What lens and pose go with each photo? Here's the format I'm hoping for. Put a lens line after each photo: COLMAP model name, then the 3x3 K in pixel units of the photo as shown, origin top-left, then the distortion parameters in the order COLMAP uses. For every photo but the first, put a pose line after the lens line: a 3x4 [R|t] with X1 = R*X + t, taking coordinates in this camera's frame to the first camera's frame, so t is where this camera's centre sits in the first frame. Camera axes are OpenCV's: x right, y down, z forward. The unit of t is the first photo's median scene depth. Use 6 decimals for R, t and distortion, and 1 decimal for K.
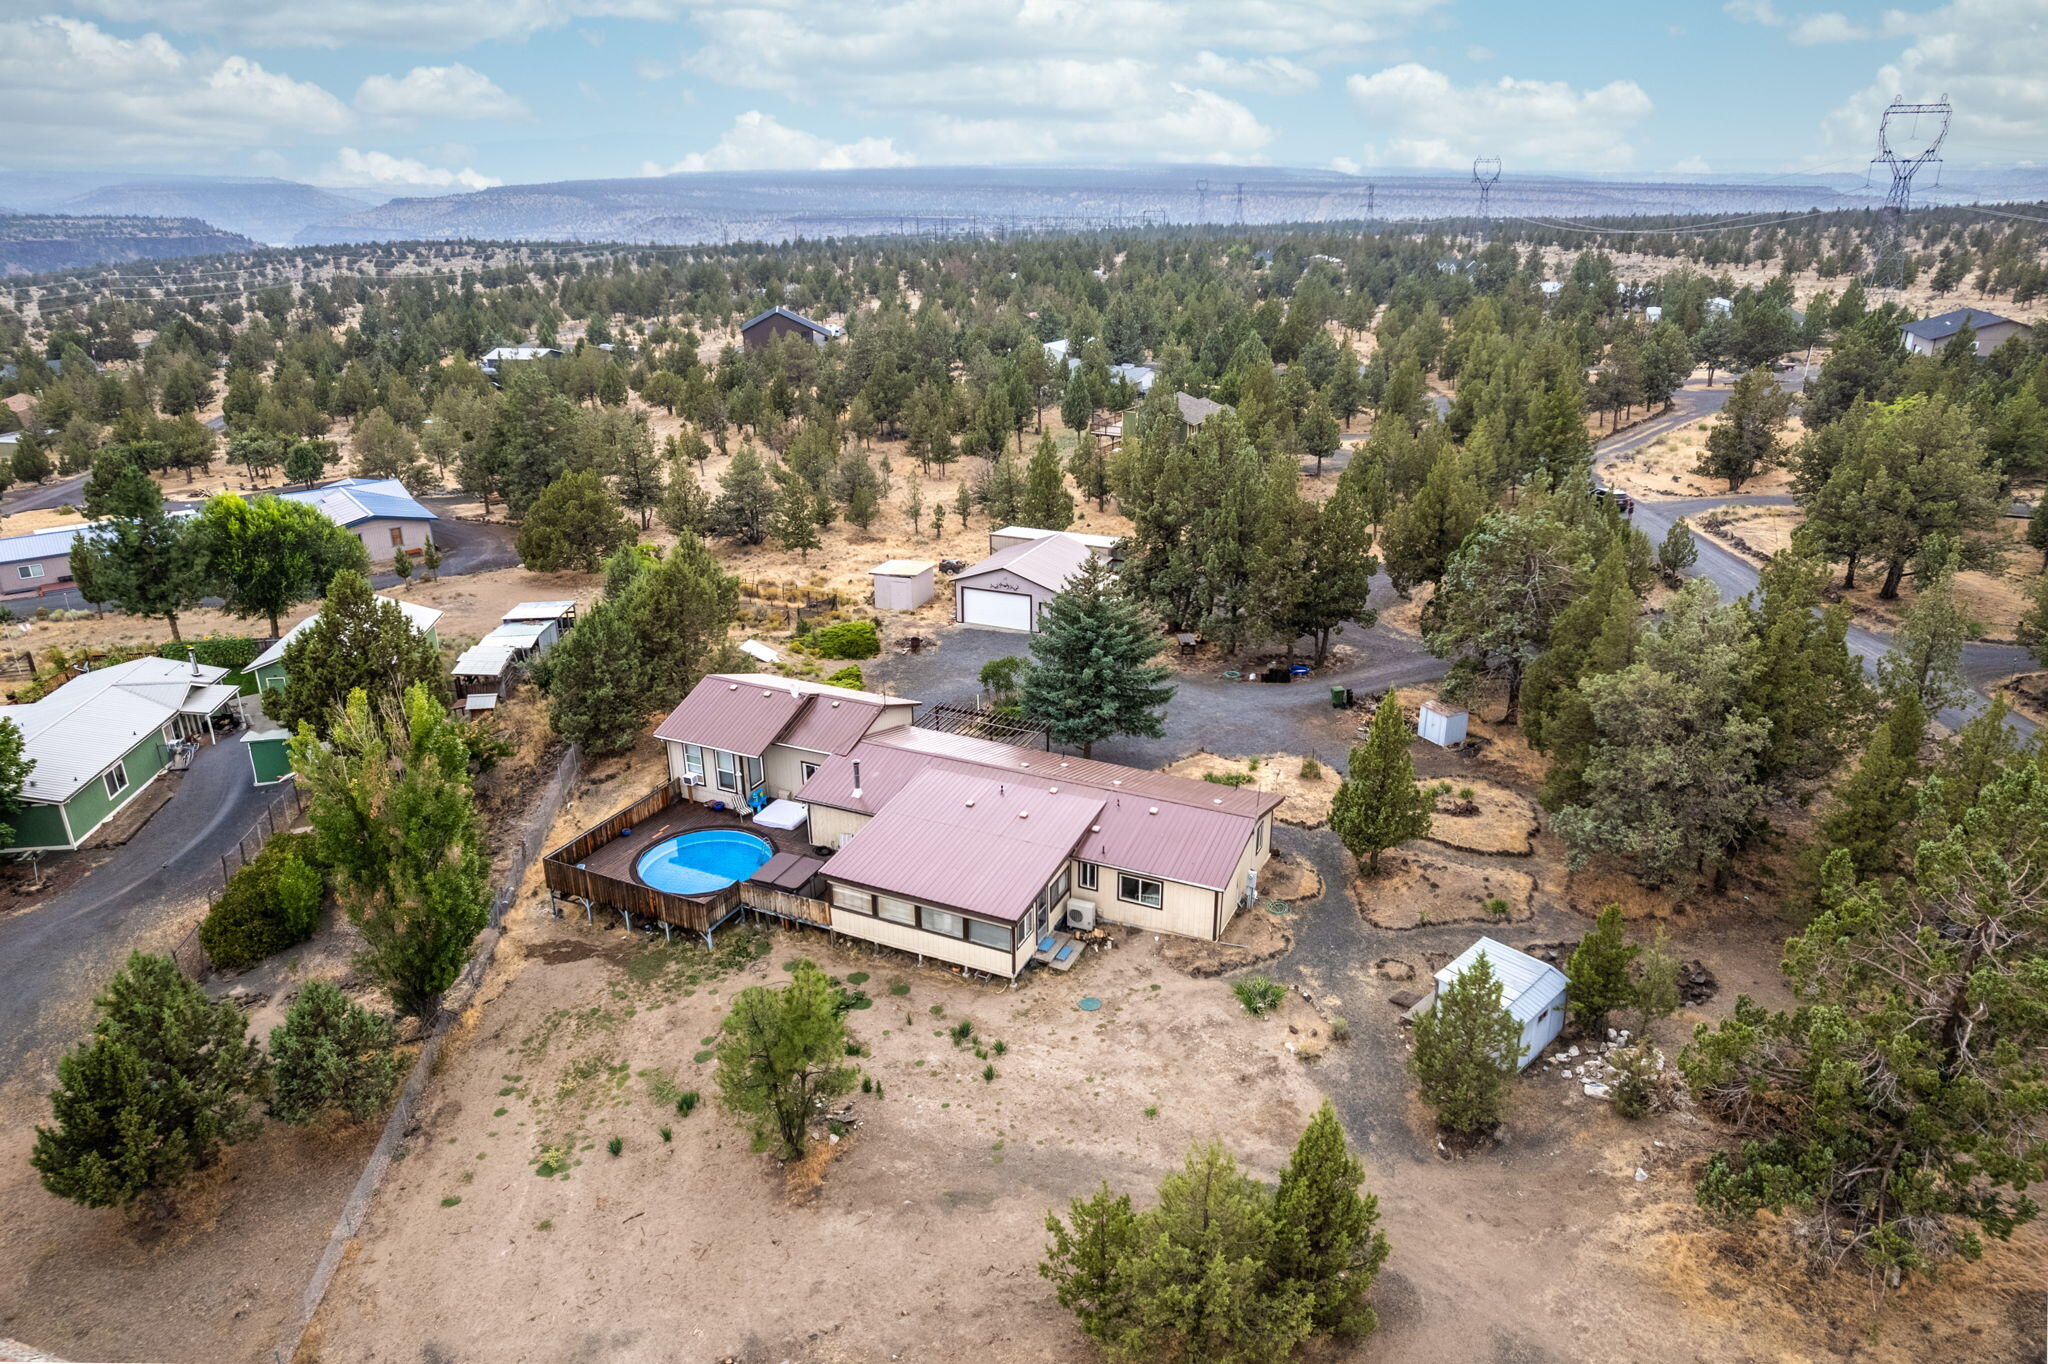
lens RADIAL K [[1387.7, 0, 1072.0], [0, 1387.7, 654.3], [0, 0, 1]] dist [-0.066263, 0.058041]
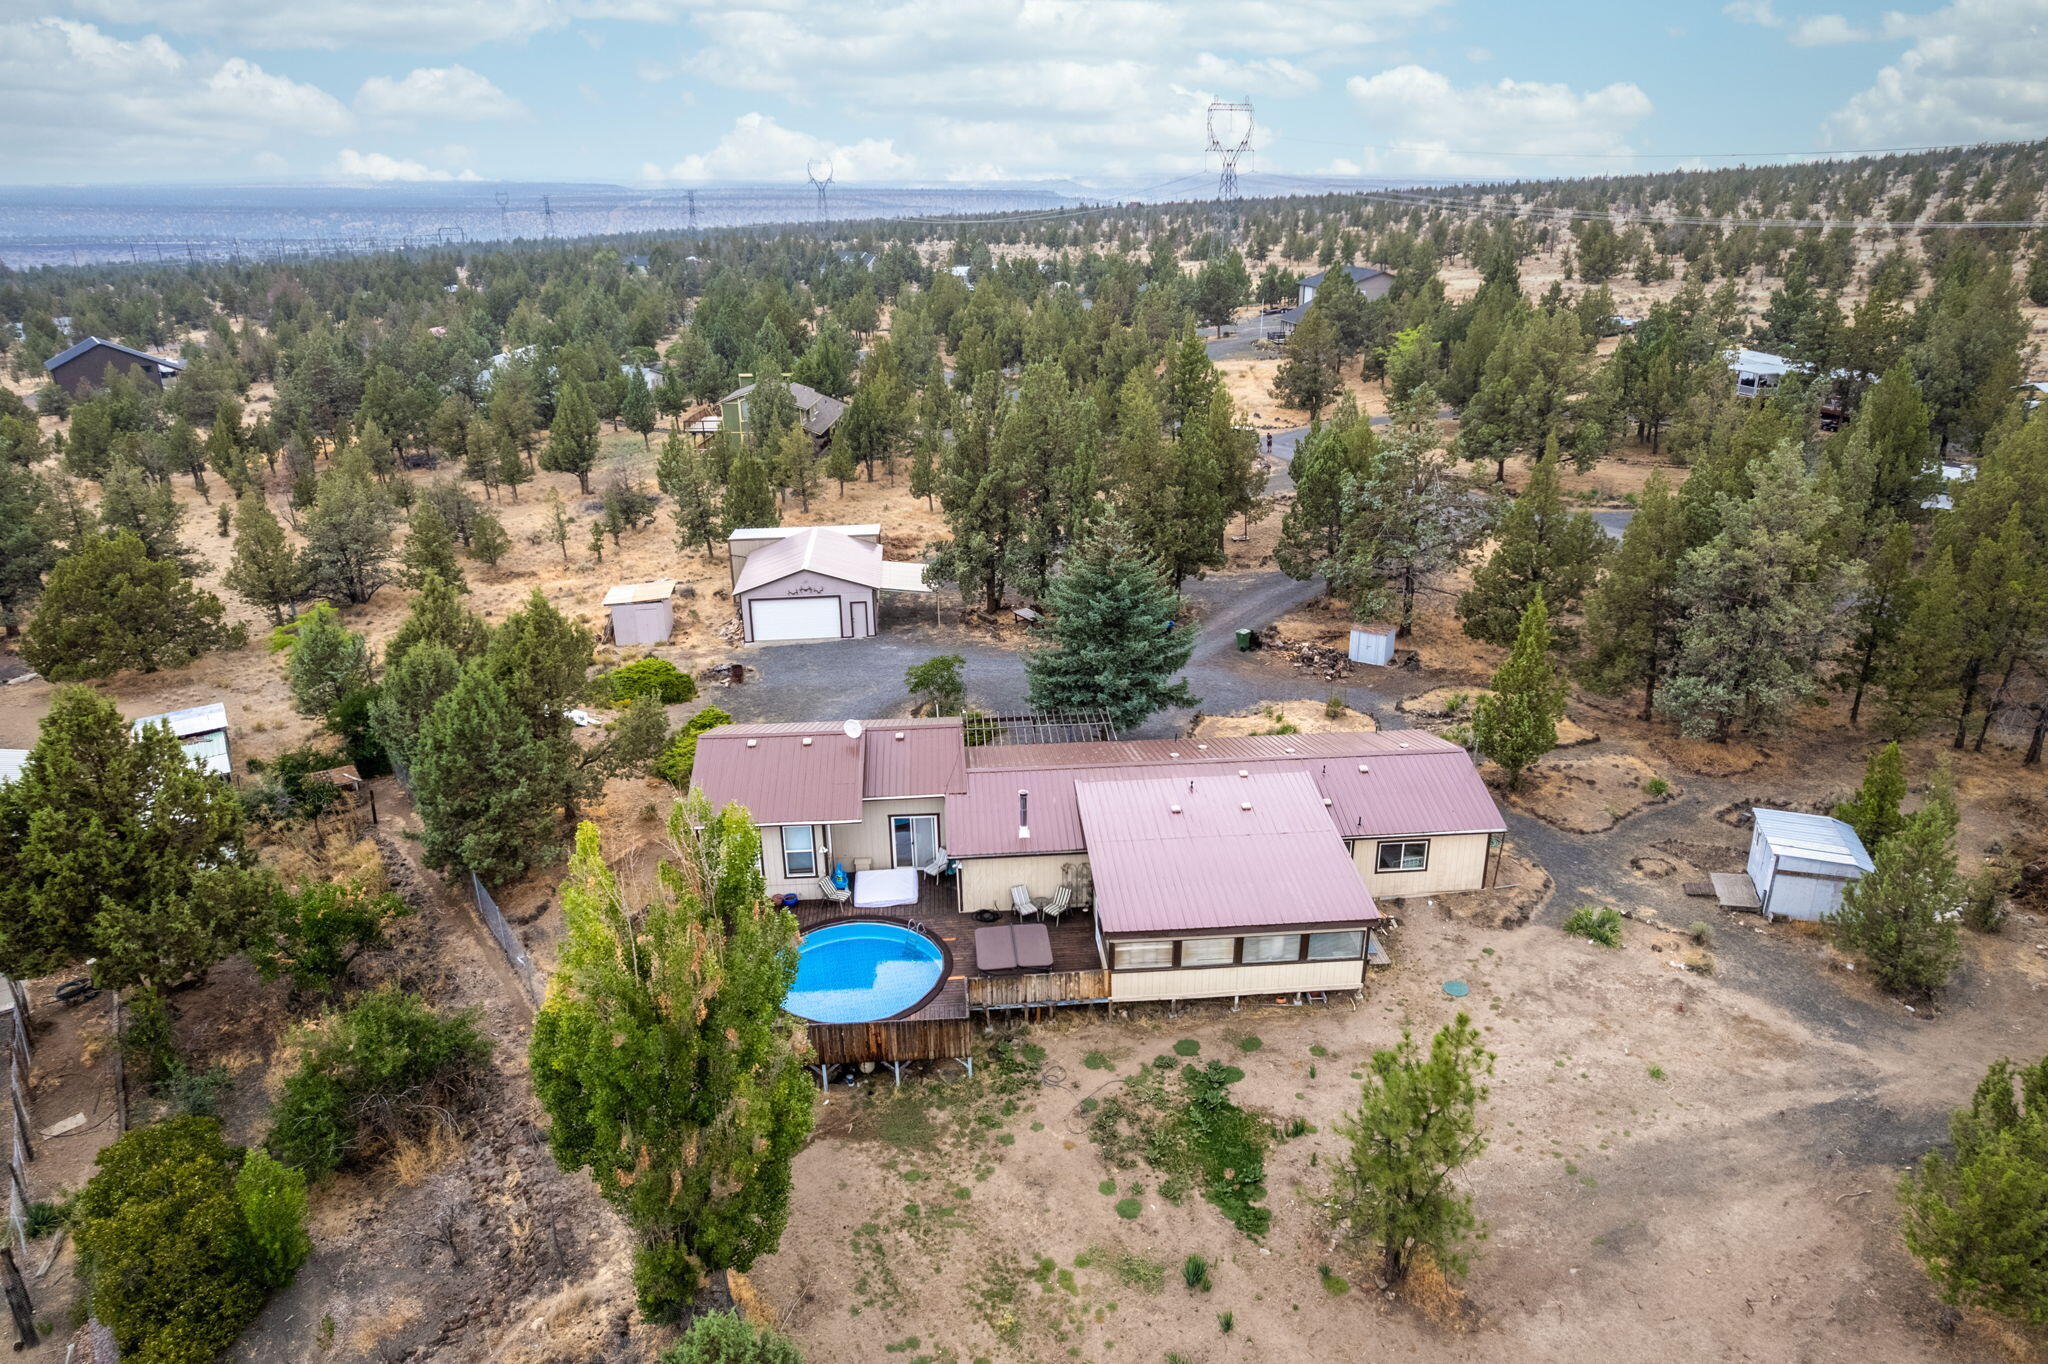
lens RADIAL K [[1324.8, 0, 1024.0], [0, 1324.8, 682.0], [0, 0, 1]] dist [-0.064041, 0.047791]
pose [[0.868022, -0.179245, 0.463044, -0.543275], [0.171763, 0.983389, 0.058685, -0.031032], [-0.465872, 0.028594, 0.884390, 0.368684]]
